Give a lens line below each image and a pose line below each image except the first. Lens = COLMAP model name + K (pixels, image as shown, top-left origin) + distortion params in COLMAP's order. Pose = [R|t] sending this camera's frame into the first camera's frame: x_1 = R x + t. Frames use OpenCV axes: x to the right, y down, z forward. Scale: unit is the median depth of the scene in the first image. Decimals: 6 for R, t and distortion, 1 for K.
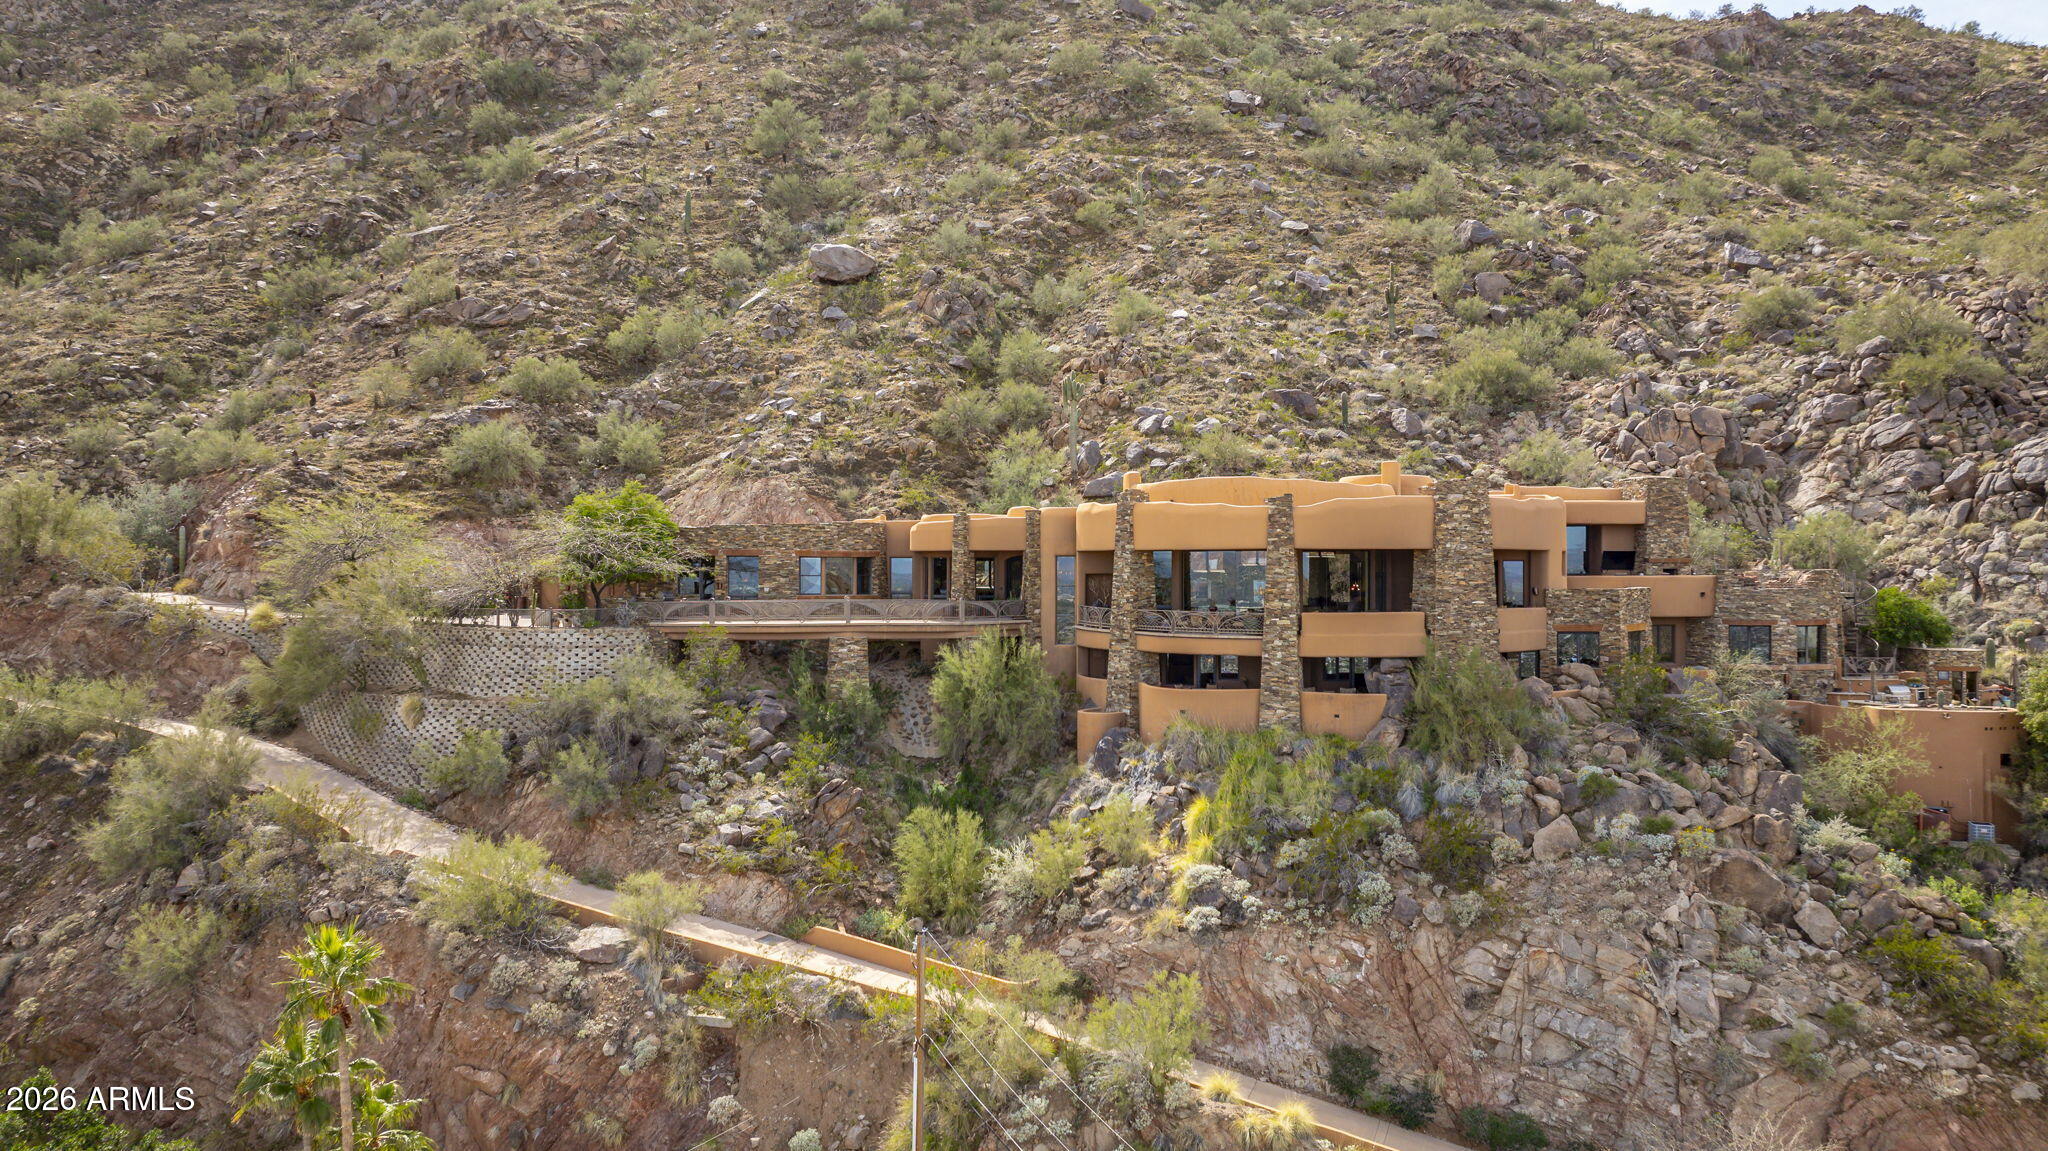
lens RADIAL K [[1460.2, 0, 1034.7], [0, 1460.2, 567.0], [0, 0, 1]] dist [-0.027824, 0.062430]
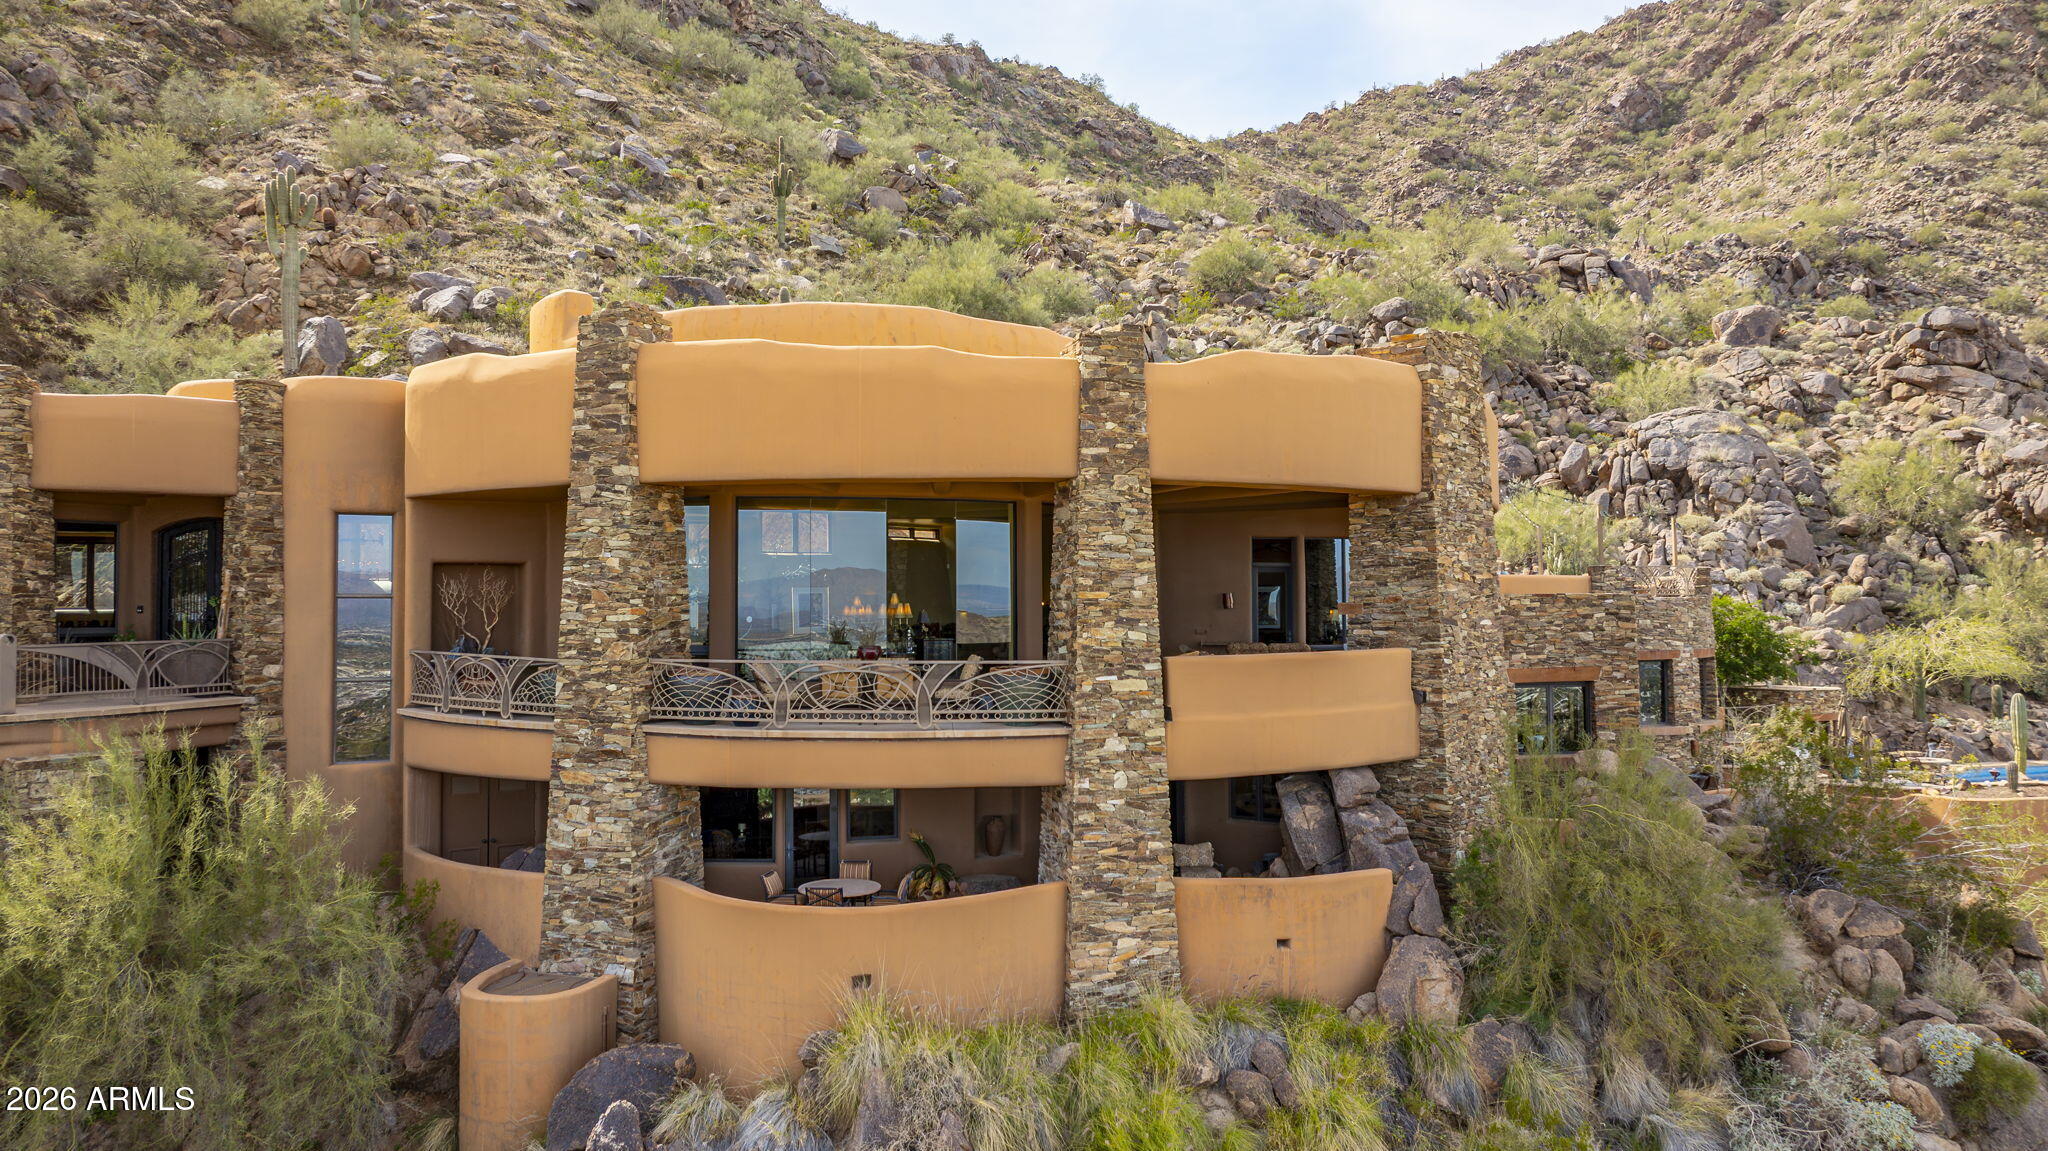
lens RADIAL K [[1446.0, 0, 1030.7], [0, 1446.0, 570.9], [0, 0, 1]] dist [-0.027583, 0.040351]
pose [[0.840503, 0.009652, 0.541721, -0.023405], [0.003348, 0.999730, -0.023008, 0.011047], [-0.541797, 0.021152, 0.840243, 0.444076]]
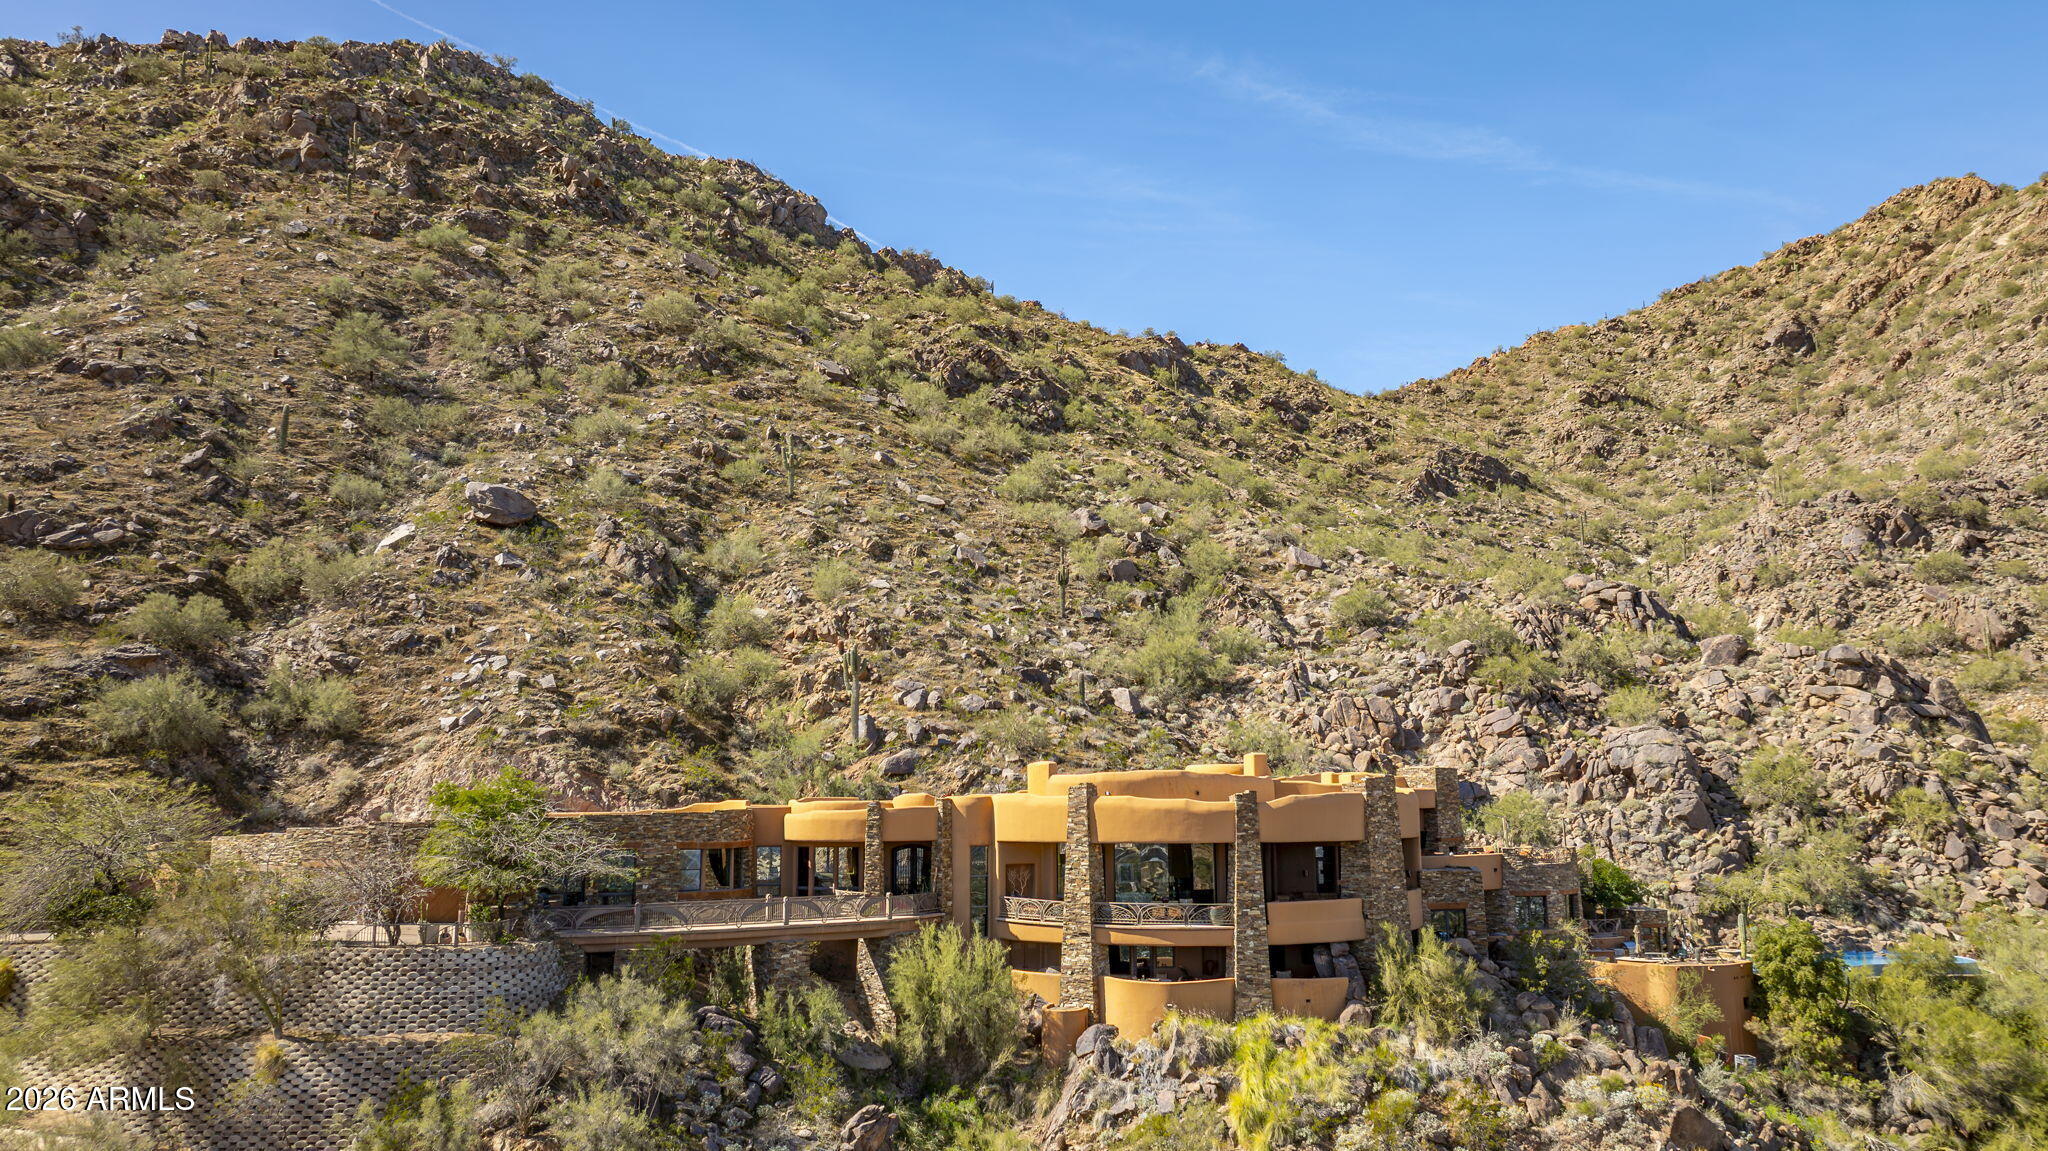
lens RADIAL K [[1460.2, 0, 1034.7], [0, 1460.2, 567.0], [0, 0, 1]] dist [-0.027824, 0.062430]
pose [[0.905387, 0.062671, 0.419936, -0.269775], [0.005256, 0.987316, -0.158680, -0.026763], [-0.424554, 0.145874, 0.893574, 0.049081]]
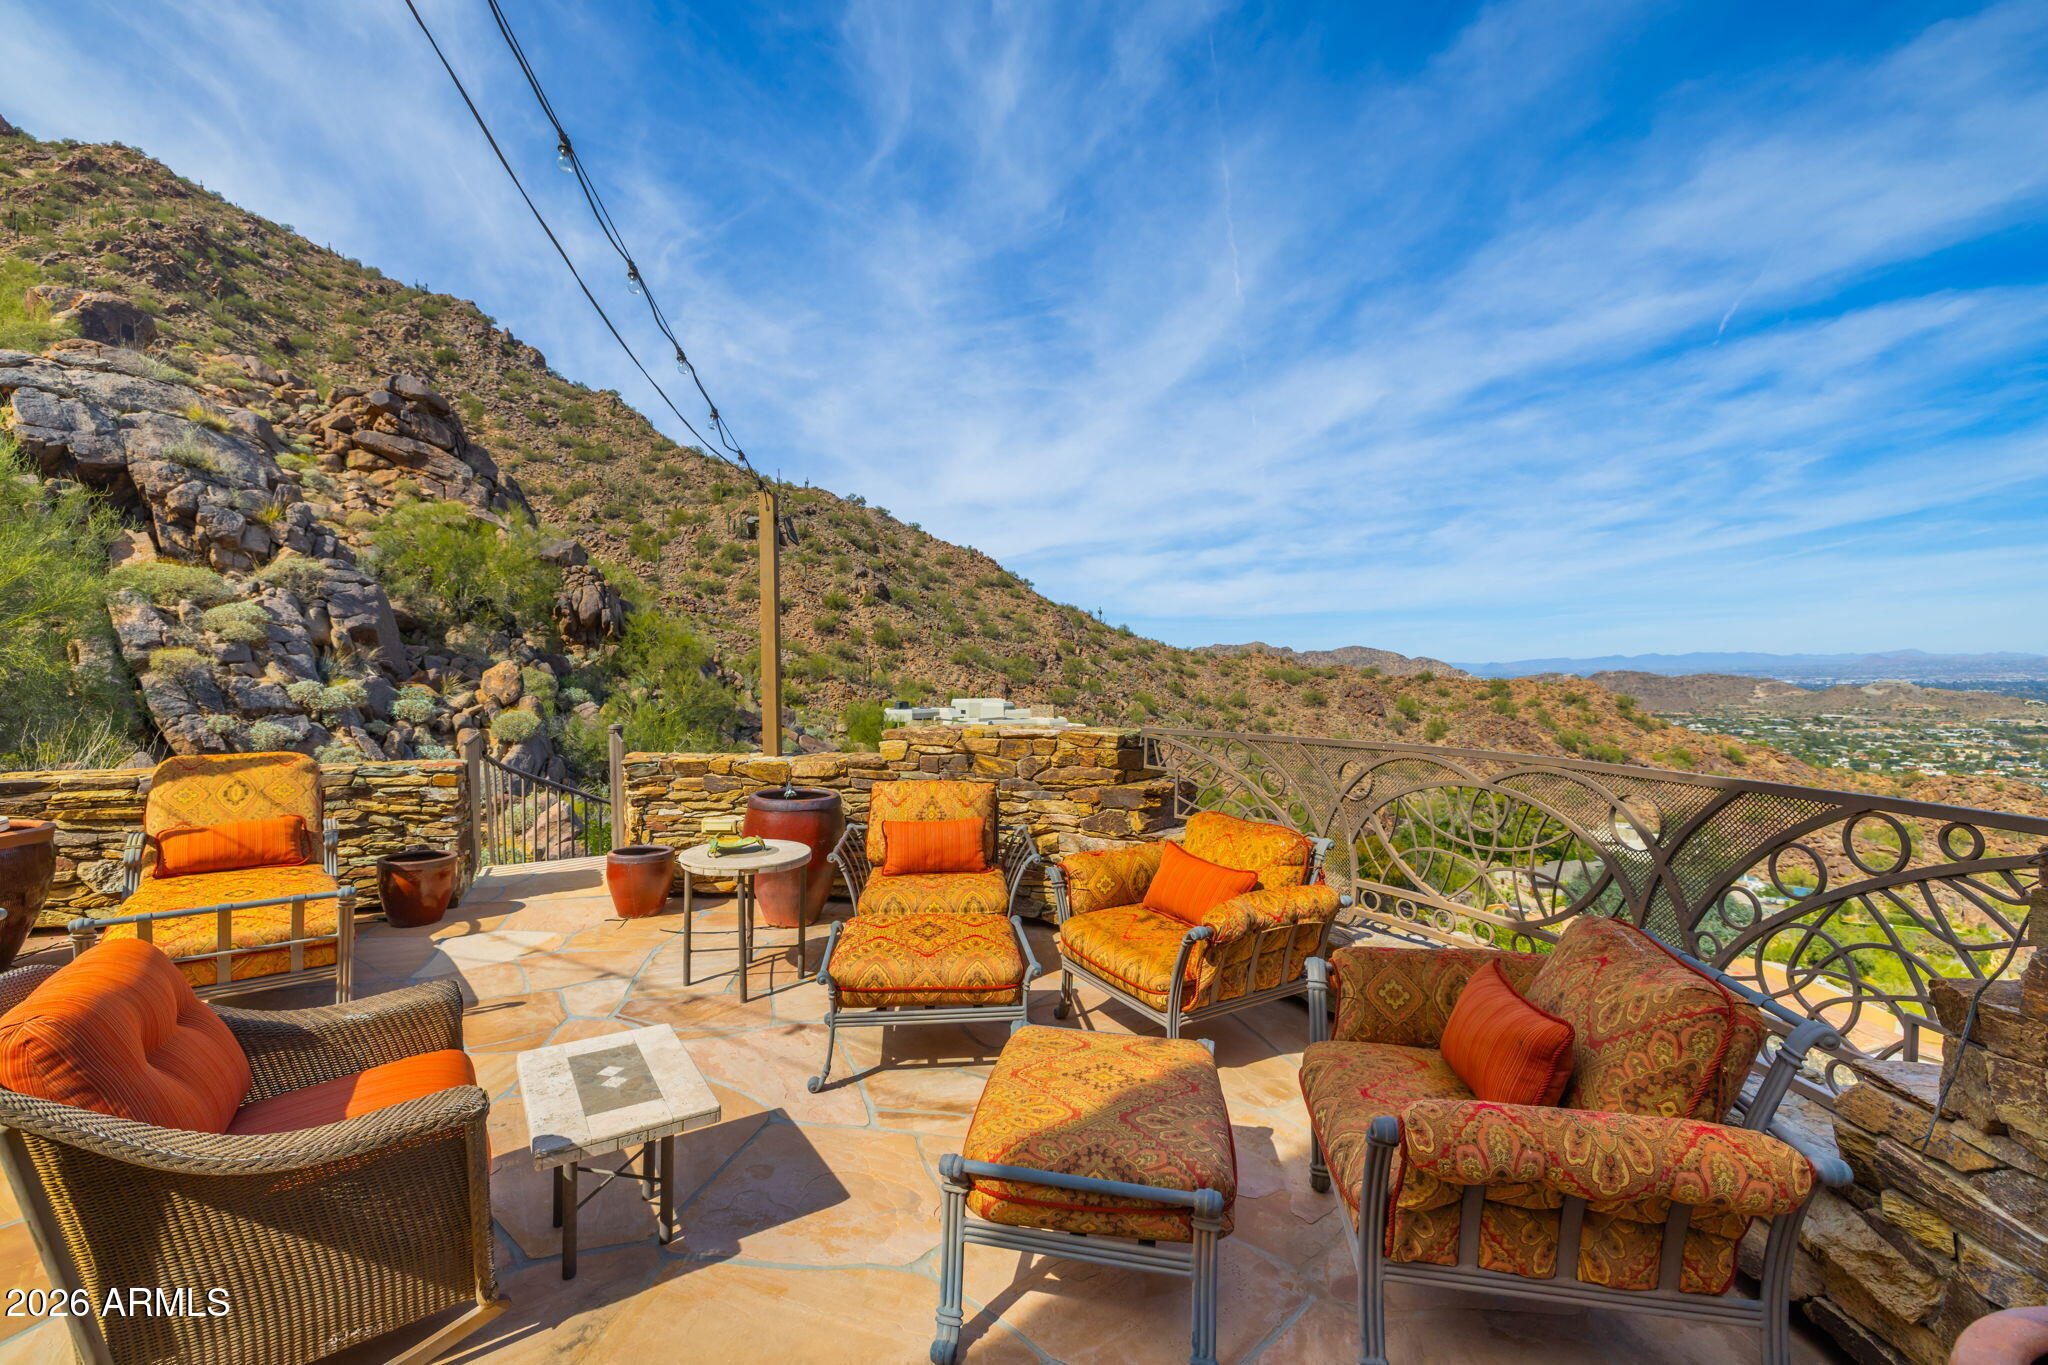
lens RADIAL K [[862.6, 0, 1027.7], [0, 862.6, 665.0], [0, 0, 1]] dist [-0.001165, -0.000365]
pose [[-0.398438, 0.022372, 0.916922, 0.326720], [0.008395, 0.999750, -0.020745, -0.001034], [-0.917157, -0.000568, -0.398526, 0.721475]]
